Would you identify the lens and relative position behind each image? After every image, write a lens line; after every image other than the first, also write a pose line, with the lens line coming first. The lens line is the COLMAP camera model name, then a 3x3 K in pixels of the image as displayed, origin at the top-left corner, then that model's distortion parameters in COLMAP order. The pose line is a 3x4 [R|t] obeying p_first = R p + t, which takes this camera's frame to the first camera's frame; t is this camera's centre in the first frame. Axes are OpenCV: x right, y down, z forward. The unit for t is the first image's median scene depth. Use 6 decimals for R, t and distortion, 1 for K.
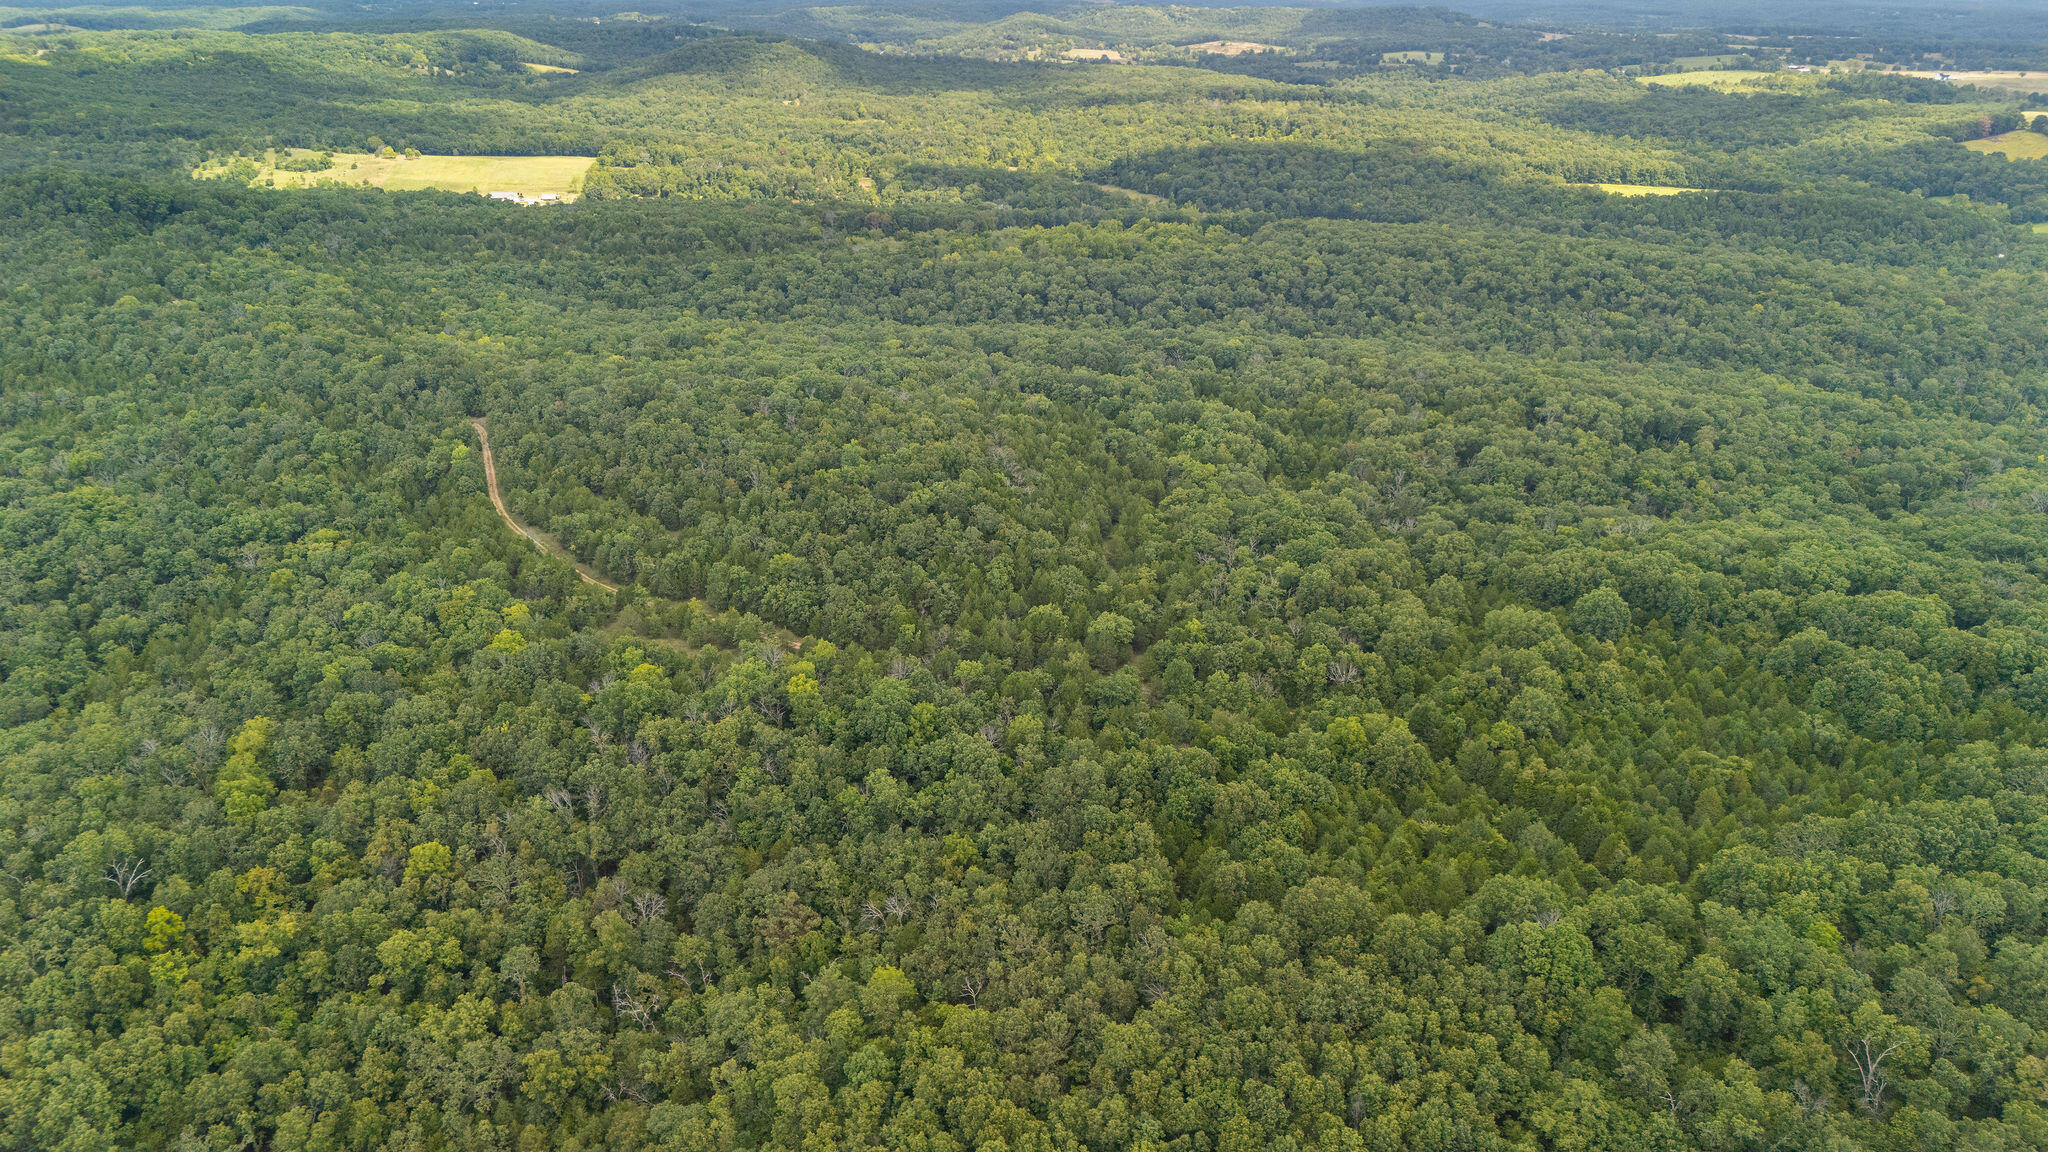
lens RADIAL K [[1479.0, 0, 1024.0], [0, 1479.0, 576.0], [0, 0, 1]] dist [0.073140, -0.058795]
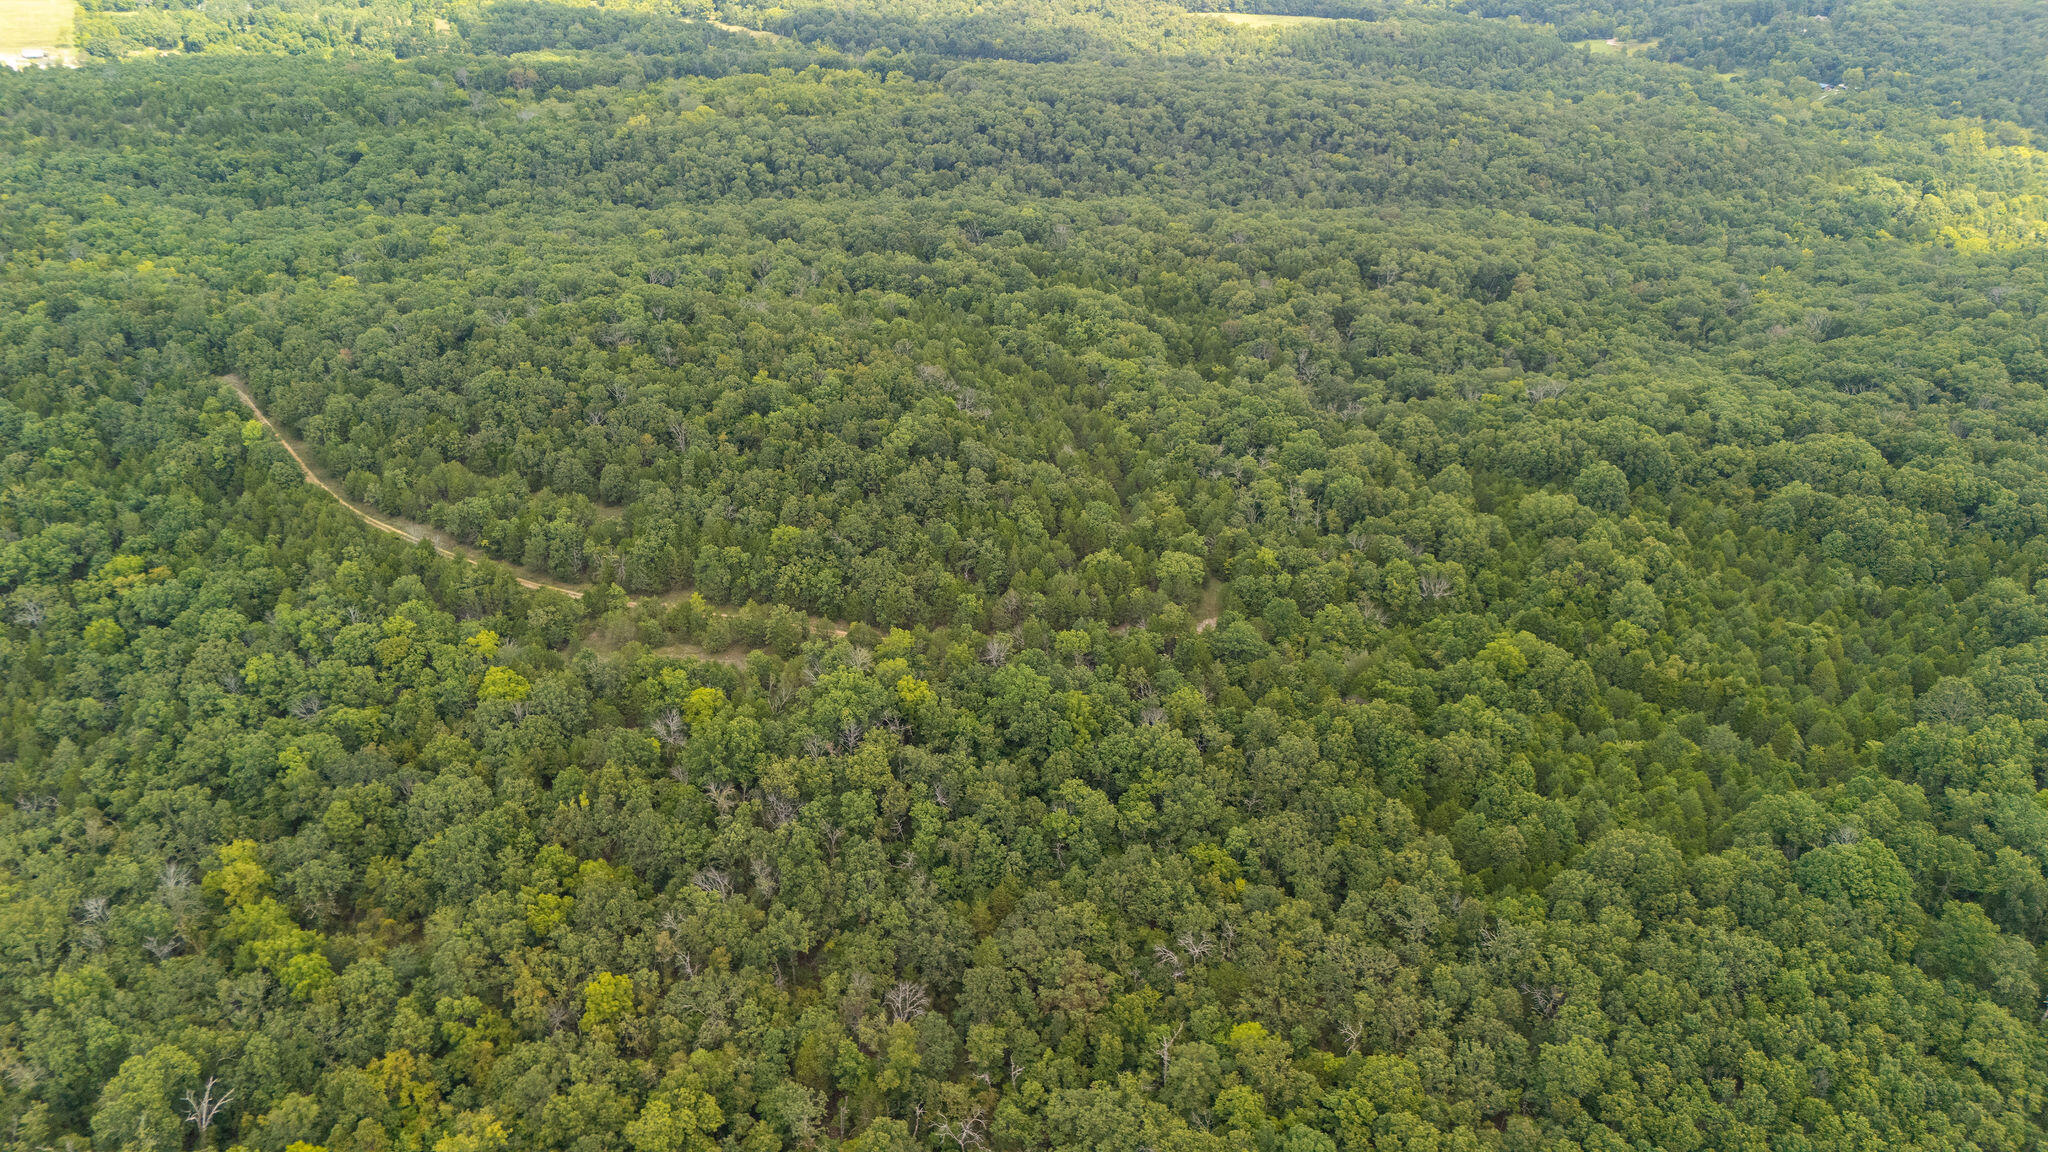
lens RADIAL K [[1479.0, 0, 1024.0], [0, 1479.0, 576.0], [0, 0, 1]] dist [0.073140, -0.058795]
pose [[0.949234, -0.131518, 0.285758, -0.134080], [0.099849, 0.987400, 0.122764, -0.037385], [-0.298303, -0.087999, 0.950406, 0.068897]]
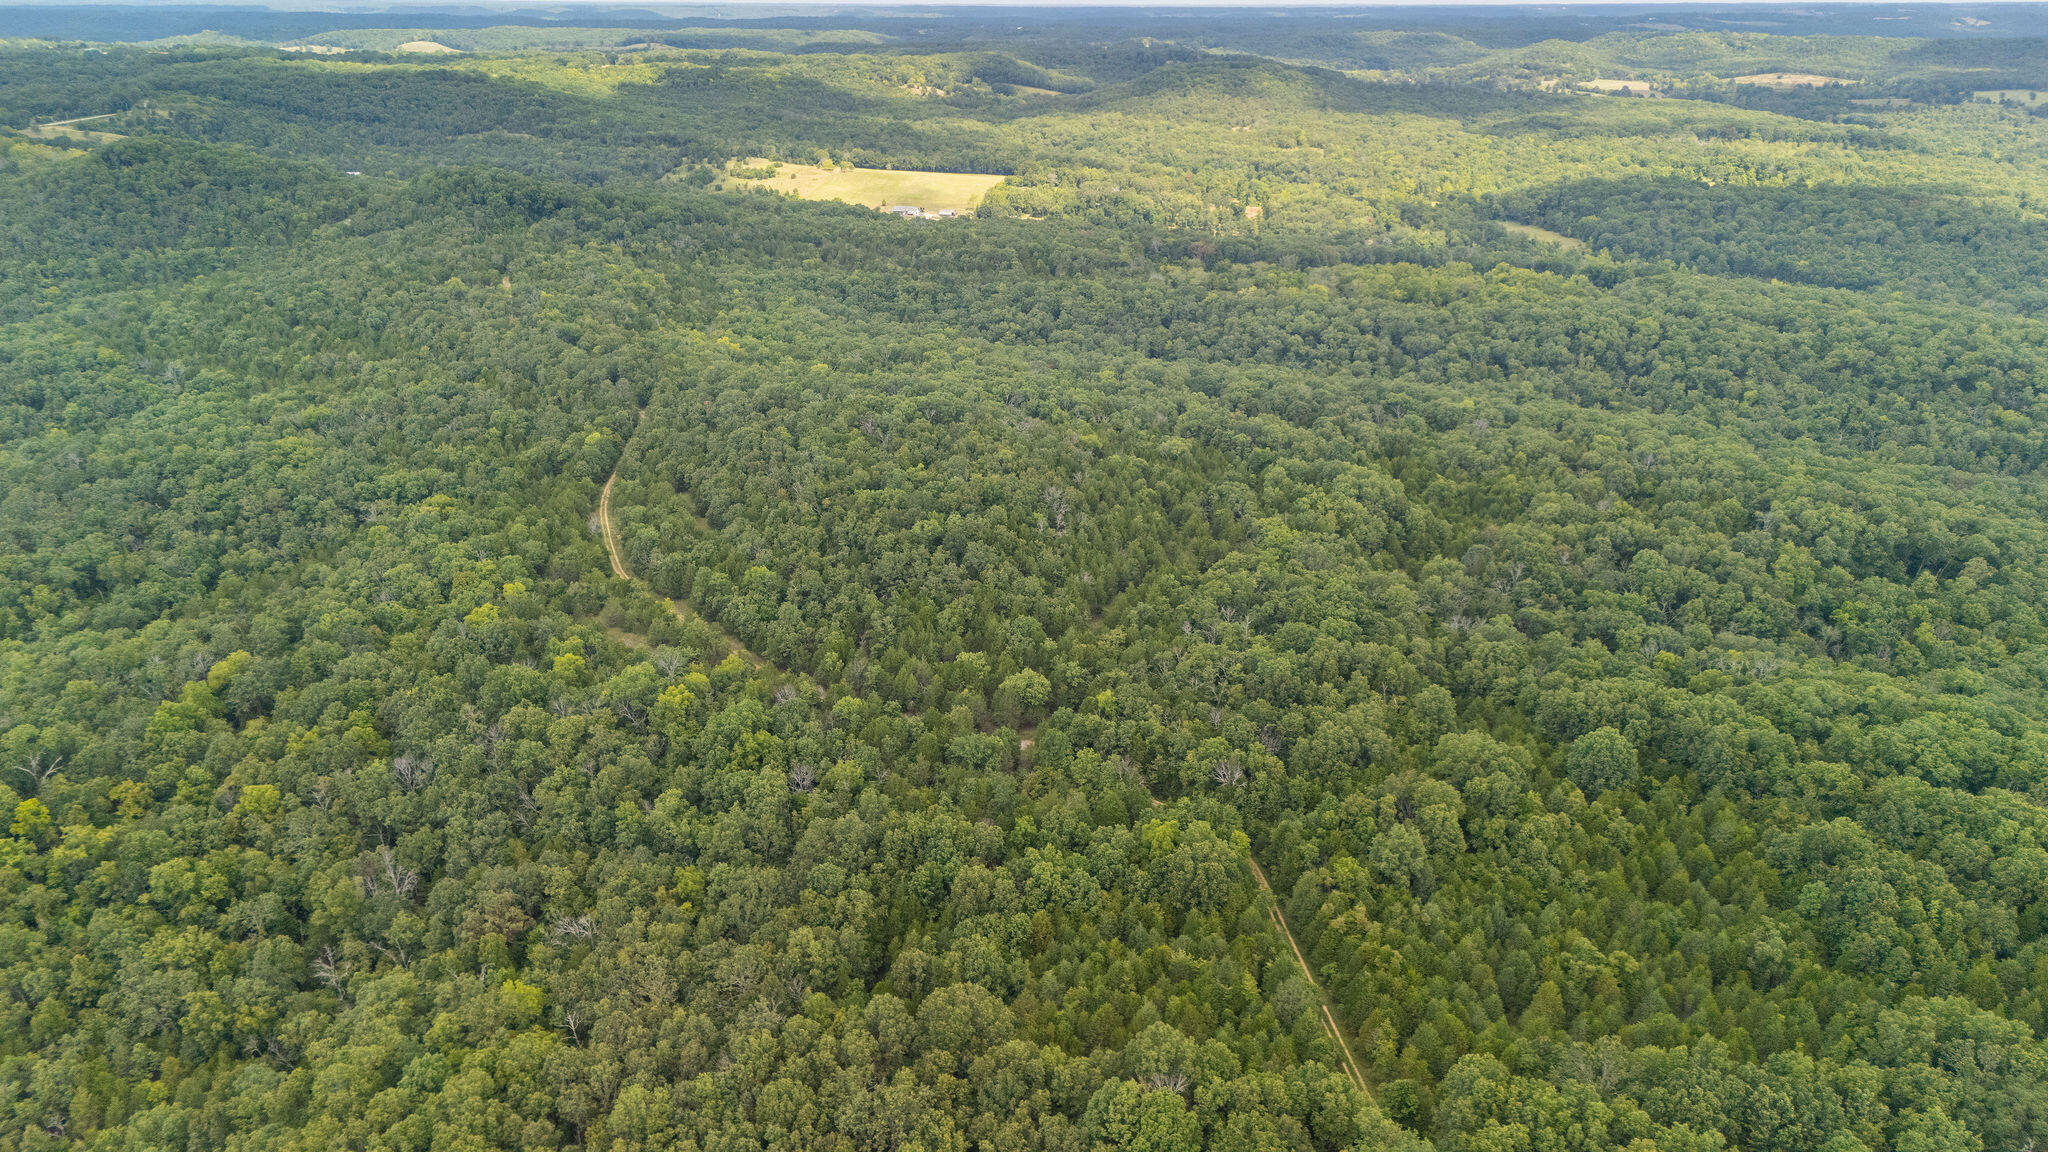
lens RADIAL K [[1499.9, 0, 1026.9], [0, 1499.9, 576.3], [0, 0, 1]] dist [0.070795, -0.055546]
pose [[0.942168, 0.126280, -0.310438, 0.157014], [-0.132225, 0.991218, 0.001908, -0.016551], [0.307953, 0.039250, 0.950592, 0.039633]]
